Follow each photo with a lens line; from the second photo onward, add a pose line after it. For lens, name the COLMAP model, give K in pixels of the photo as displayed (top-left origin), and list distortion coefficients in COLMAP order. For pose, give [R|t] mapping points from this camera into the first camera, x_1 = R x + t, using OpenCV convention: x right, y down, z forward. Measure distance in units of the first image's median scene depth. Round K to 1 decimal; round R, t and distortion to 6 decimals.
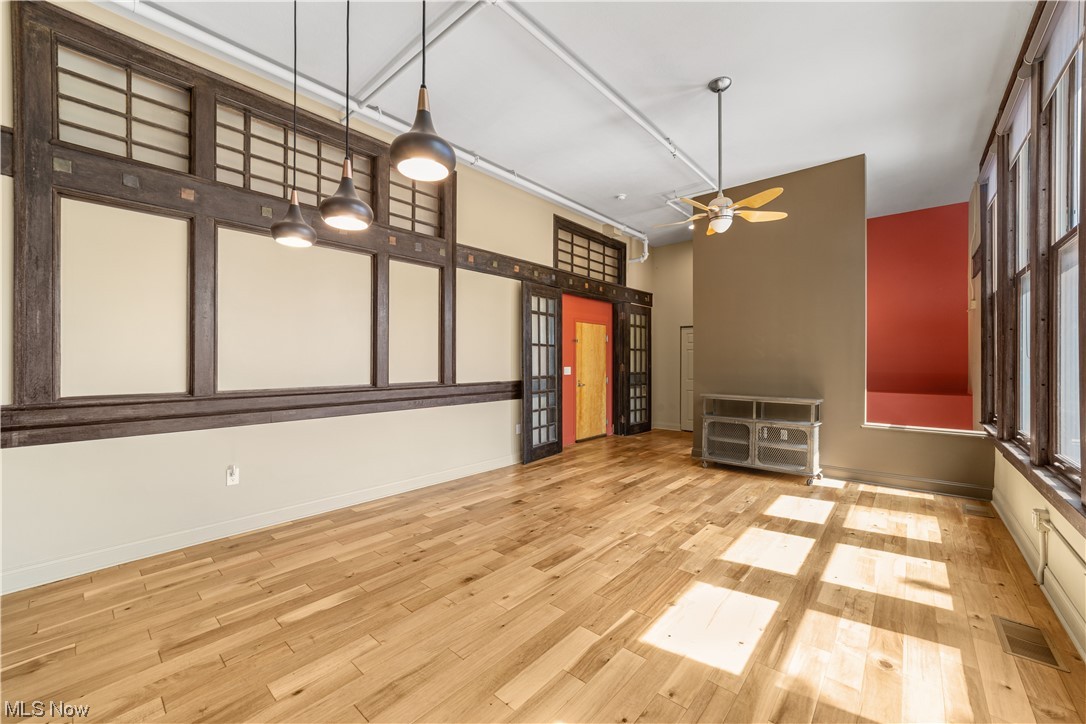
lens RADIAL K [[418.4, 0, 536.5], [0, 418.4, 365.2], [0, 0, 1]] dist [-0.016102, 0.005855]
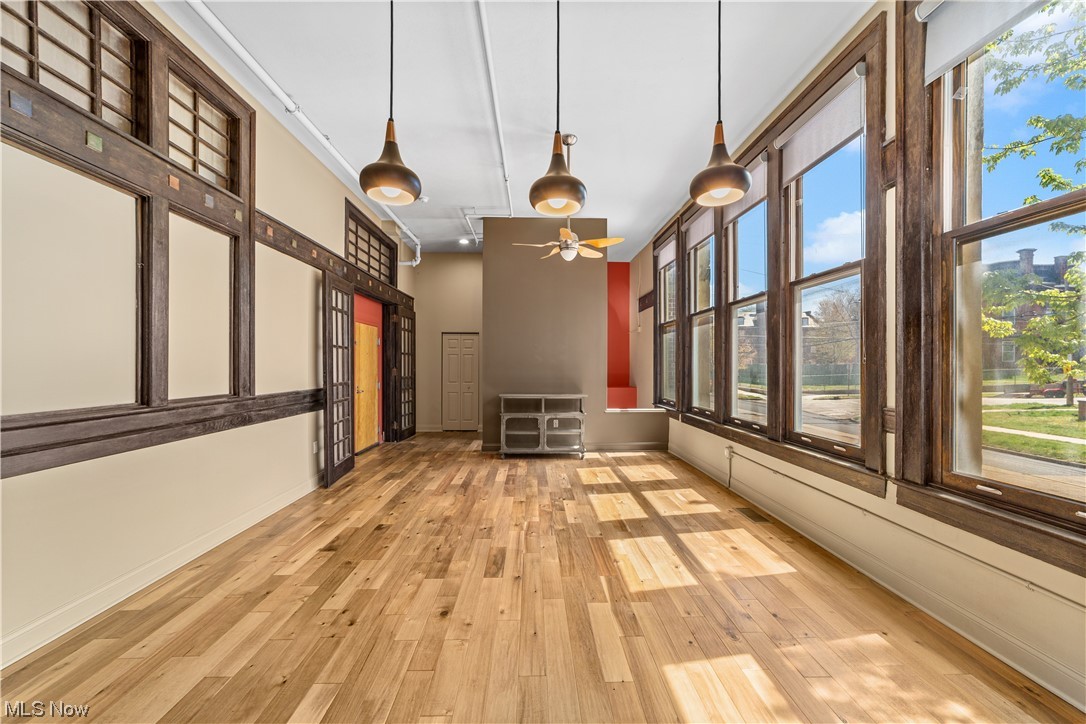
lens RADIAL K [[418.4, 0, 539.3], [0, 418.4, 364.9], [0, 0, 1]] dist [-0.016102, 0.005855]
pose [[0.730786, 0.000064, 0.682607, -0.313845], [0.007001, 0.999947, -0.007590, -0.001301], [-0.682571, 0.010325, 0.730747, 0.109231]]
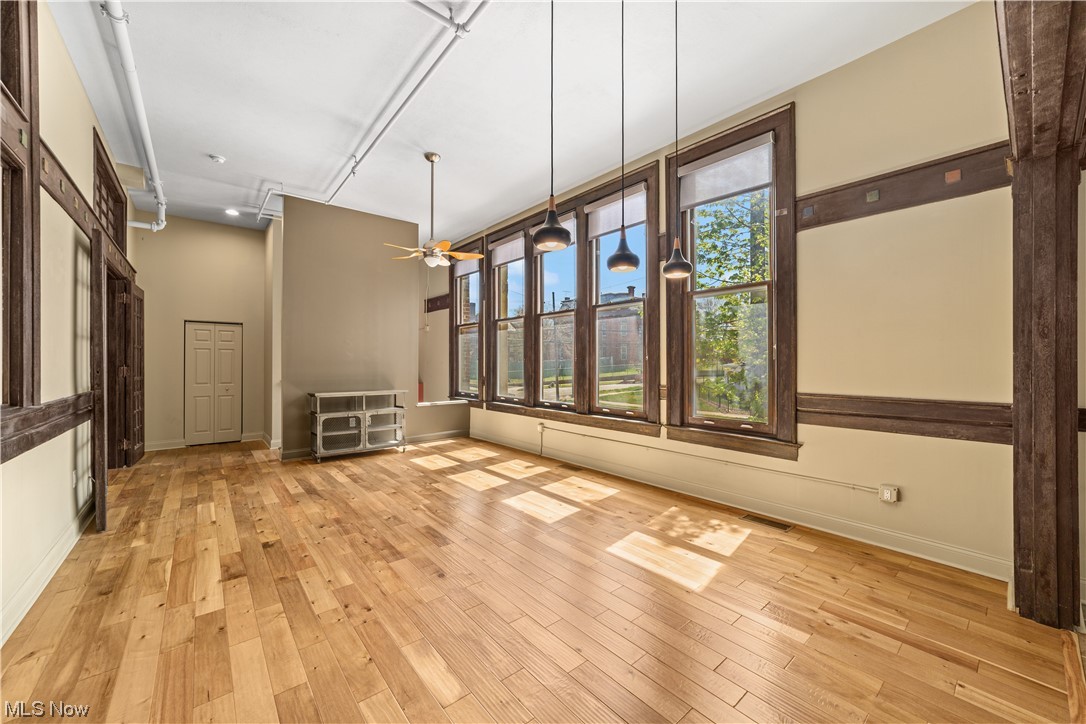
lens RADIAL K [[418.4, 0, 541.8], [0, 418.4, 361.6], [0, 0, 1]] dist [-0.016102, 0.005855]
pose [[0.147504, 0.001662, 0.989060, -0.578028], [0.011356, 0.999930, -0.003373, -0.001065], [-0.988996, 0.011729, 0.147475, 0.306042]]
